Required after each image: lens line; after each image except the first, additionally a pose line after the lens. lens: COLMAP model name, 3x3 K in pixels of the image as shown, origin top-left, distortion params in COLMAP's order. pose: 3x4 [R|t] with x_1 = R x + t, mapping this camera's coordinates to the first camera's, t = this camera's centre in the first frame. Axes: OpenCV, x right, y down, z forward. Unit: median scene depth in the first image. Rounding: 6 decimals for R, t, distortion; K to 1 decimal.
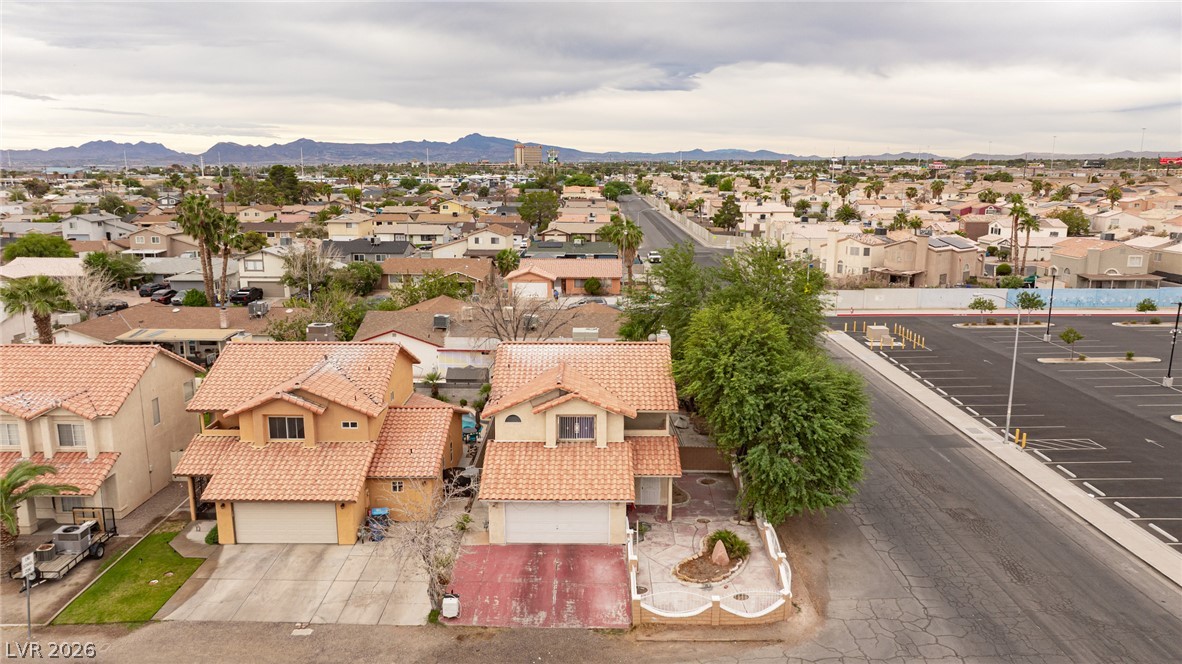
lens RADIAL K [[837.3, 0, 593.4], [0, 837.3, 332.5], [0, 0, 1]] dist [-0.046964, 0.053620]
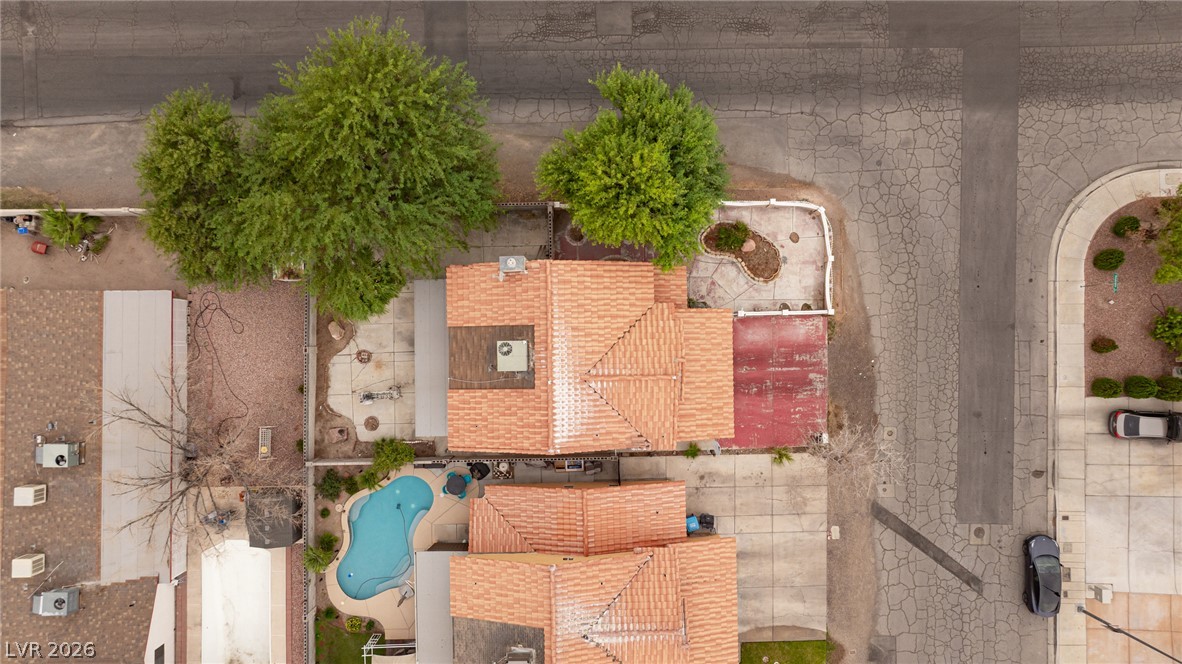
lens RADIAL K [[837.3, 0, 589.7], [0, 837.3, 329.9], [0, 0, 1]] dist [-0.046964, 0.053620]
pose [[-0.021864, -0.999759, 0.001882, 0.023842], [0.197256, -0.002468, 0.980349, -1.098264], [-0.980108, 0.021805, 0.197263, 1.020801]]
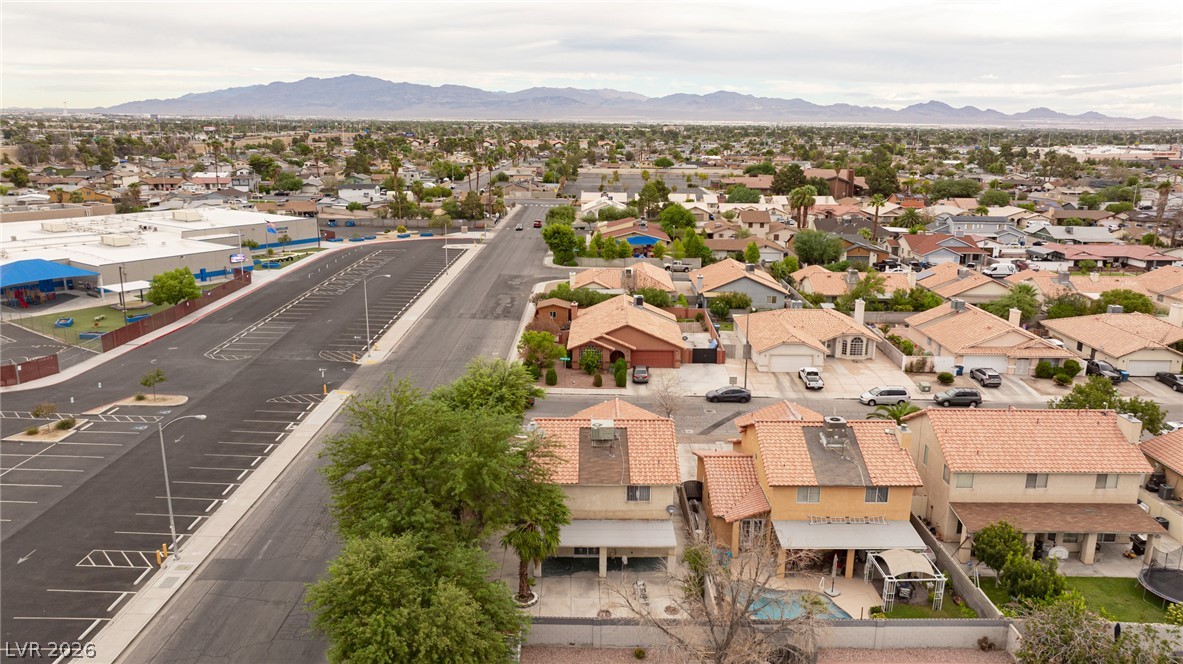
lens RADIAL K [[838.0, 0, 602.2], [0, 838.0, 327.0], [0, 0, 1]] dist [-0.046964, 0.053620]
pose [[-0.999592, -0.015373, -0.024068, 0.033282], [-0.024139, 0.905158, 0.424390, -0.816841], [0.015261, 0.424798, -0.905159, 2.662349]]
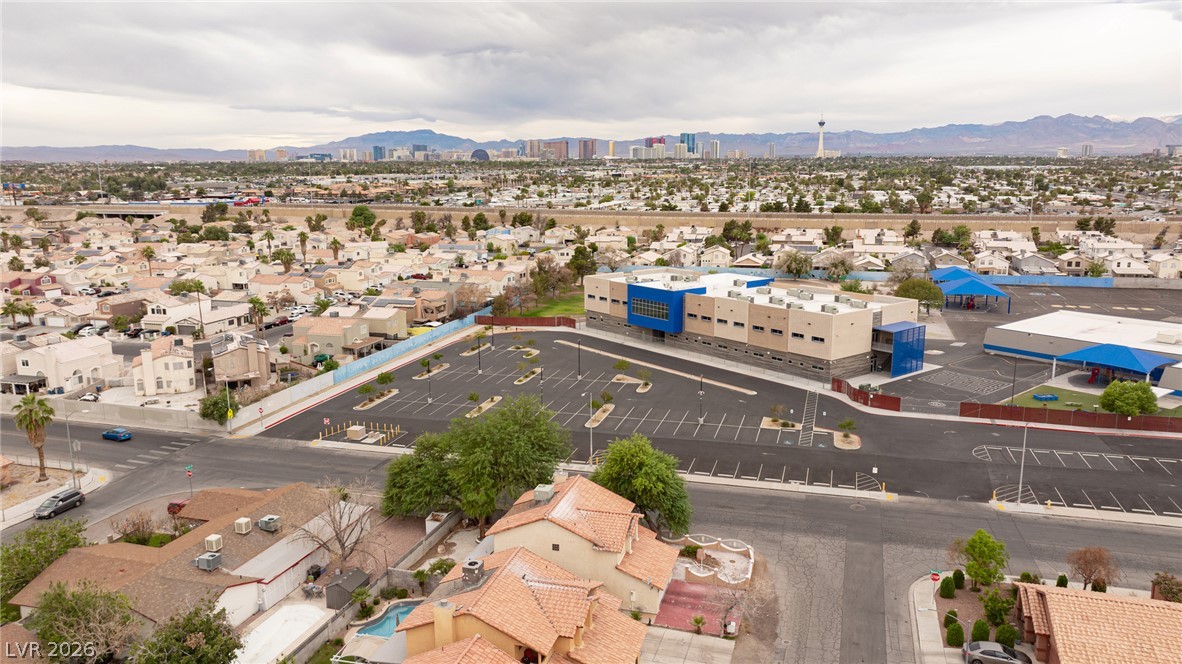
lens RADIAL K [[837.3, 0, 593.9], [0, 837.3, 332.4], [0, 0, 1]] dist [-0.046964, 0.053620]
pose [[0.270175, -0.198098, 0.942212, -1.826474], [0.199408, 0.968899, 0.146530, -0.647885], [-0.941935, 0.148296, 0.301274, 0.561277]]
